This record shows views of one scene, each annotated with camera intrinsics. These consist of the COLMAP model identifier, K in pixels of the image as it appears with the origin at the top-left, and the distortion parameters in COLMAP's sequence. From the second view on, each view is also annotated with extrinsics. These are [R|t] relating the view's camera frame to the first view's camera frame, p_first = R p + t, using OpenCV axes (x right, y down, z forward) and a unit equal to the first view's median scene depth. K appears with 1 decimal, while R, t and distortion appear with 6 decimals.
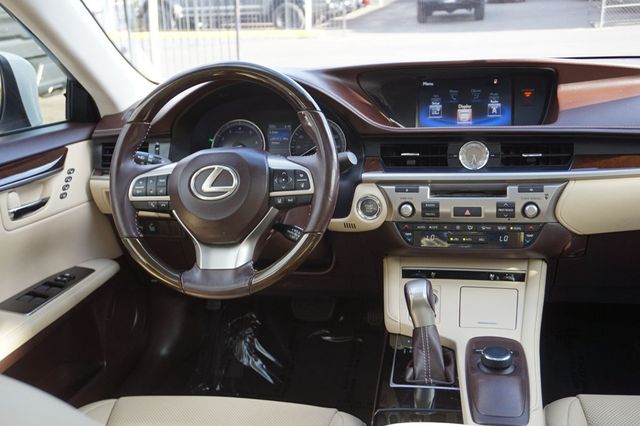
lens RADIAL K [[687.5, 0, 320.0], [0, 687.5, 213.0], [0, 0, 1]] dist [0.019218, -0.006098]
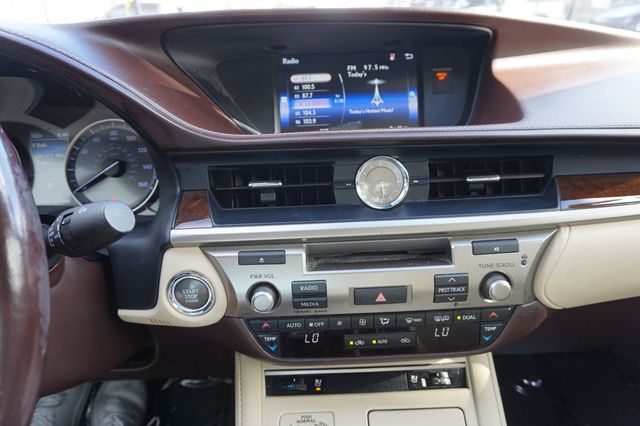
lens RADIAL K [[443.7, 0, 320.0], [0, 443.7, 213.0], [0, 0, 1]] dist [-0.008888, 0.005003]
pose [[0.975810, -0.066373, 0.208303, 0.102628], [0.051141, 0.995666, 0.077682, -0.090500], [-0.212557, -0.065150, 0.974974, 0.675212]]
